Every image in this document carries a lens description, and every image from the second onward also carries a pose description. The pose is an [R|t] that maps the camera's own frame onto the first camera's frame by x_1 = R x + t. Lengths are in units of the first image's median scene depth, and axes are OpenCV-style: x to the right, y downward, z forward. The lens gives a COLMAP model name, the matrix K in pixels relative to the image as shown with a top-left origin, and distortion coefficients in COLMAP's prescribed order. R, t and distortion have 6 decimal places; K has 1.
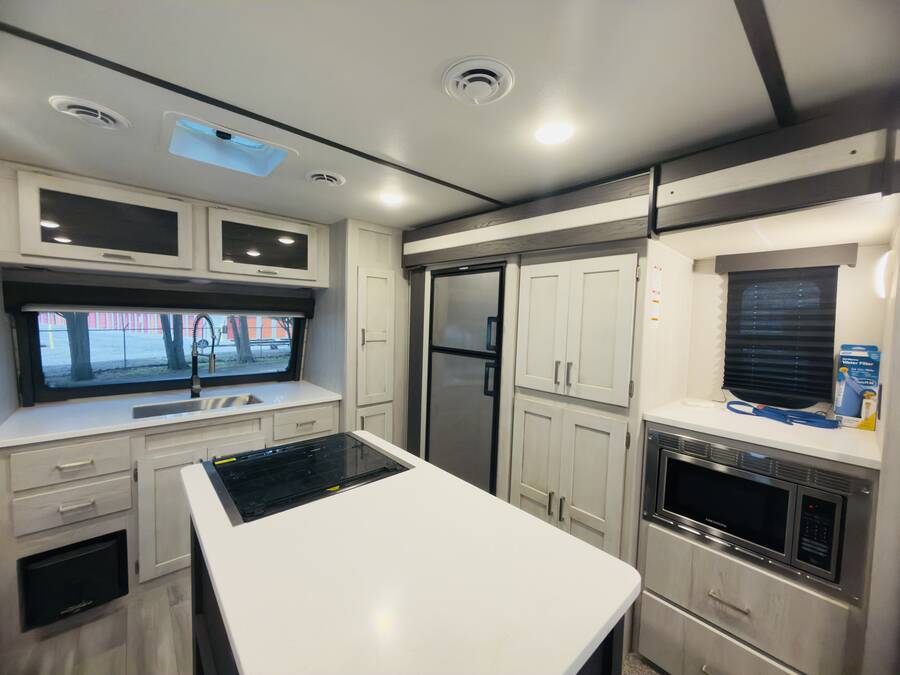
lens RADIAL K [[357.8, 0, 450.4], [0, 357.8, 339.4], [0, 0, 1]] dist [-0.000206, 0.000039]
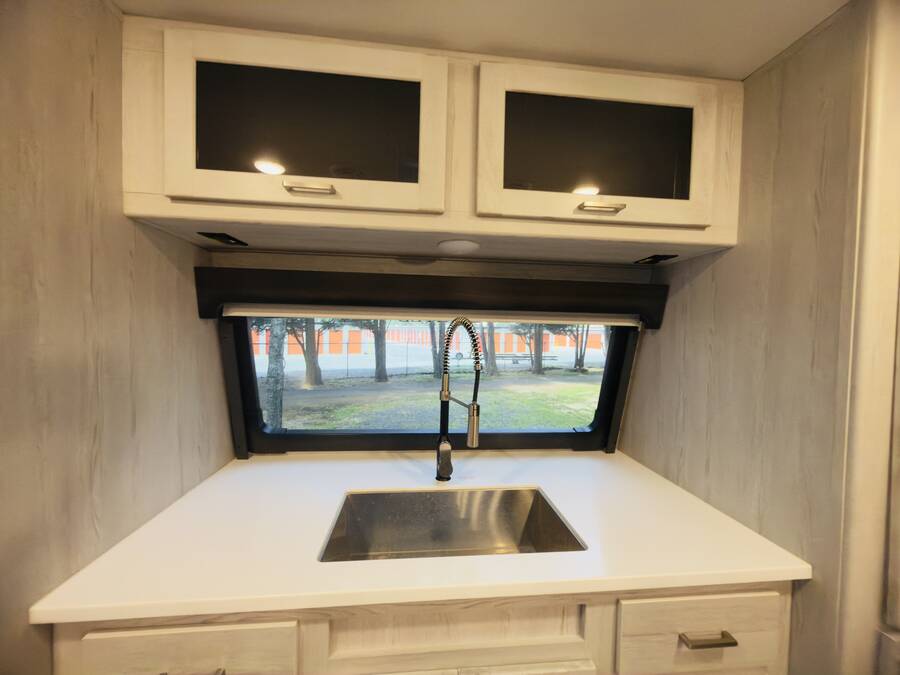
lens RADIAL K [[357.8, 0, 450.4], [0, 357.8, 339.4], [0, 0, 1]] dist [-0.000206, 0.000039]
pose [[0.807771, 0.008208, -0.589440, -0.452633], [-0.034209, 0.998871, -0.032971, -0.027697], [0.588503, 0.046798, 0.807139, 0.654041]]
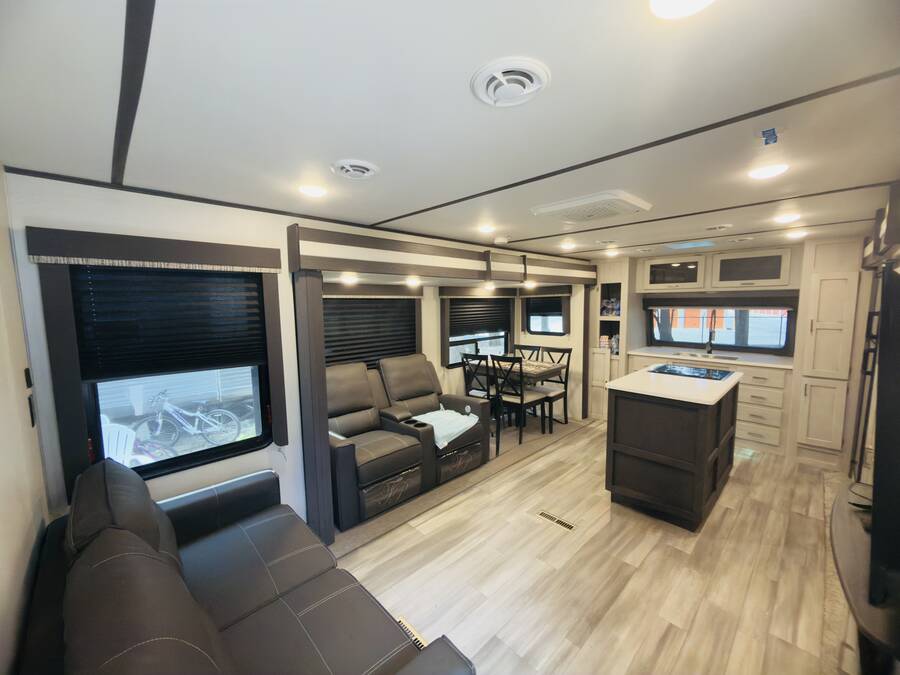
lens RADIAL K [[357.8, 0, 450.4], [0, 357.8, 339.4], [0, 0, 1]] dist [-0.000206, 0.000039]
pose [[0.030881, 0.077776, -0.996492, 1.261647], [-0.046505, 0.996000, 0.076297, 0.007365], [0.998441, 0.043986, 0.034375, -0.480383]]
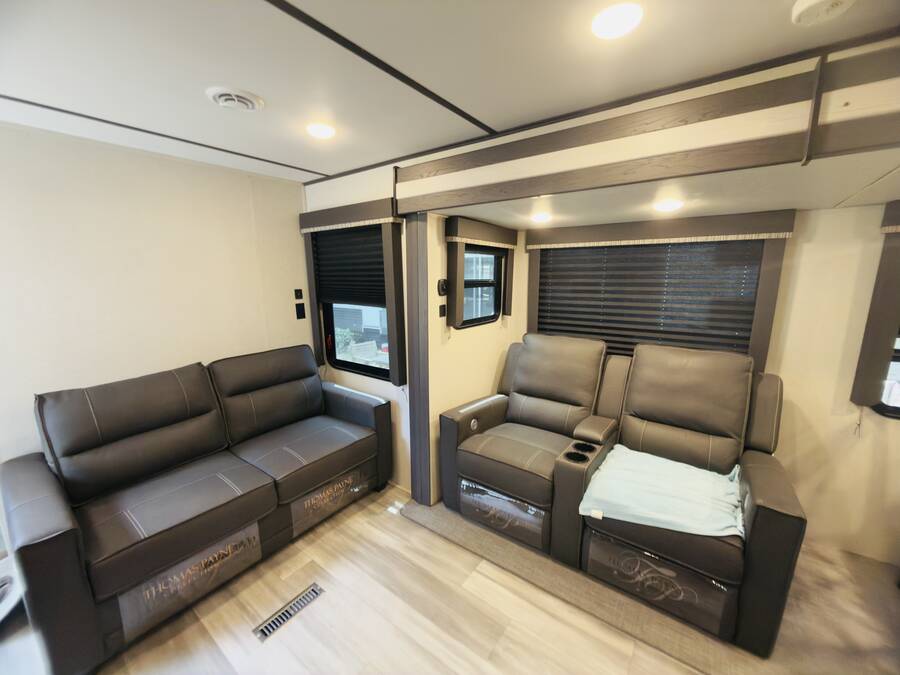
lens RADIAL K [[357.8, 0, 450.4], [0, 357.8, 339.4], [0, 0, 1]] dist [-0.000206, 0.000039]
pose [[-0.979510, 0.017052, -0.200674, 0.304096], [-0.031222, 0.971506, 0.234948, 0.004103], [0.198962, 0.236400, -0.951067, 0.151151]]
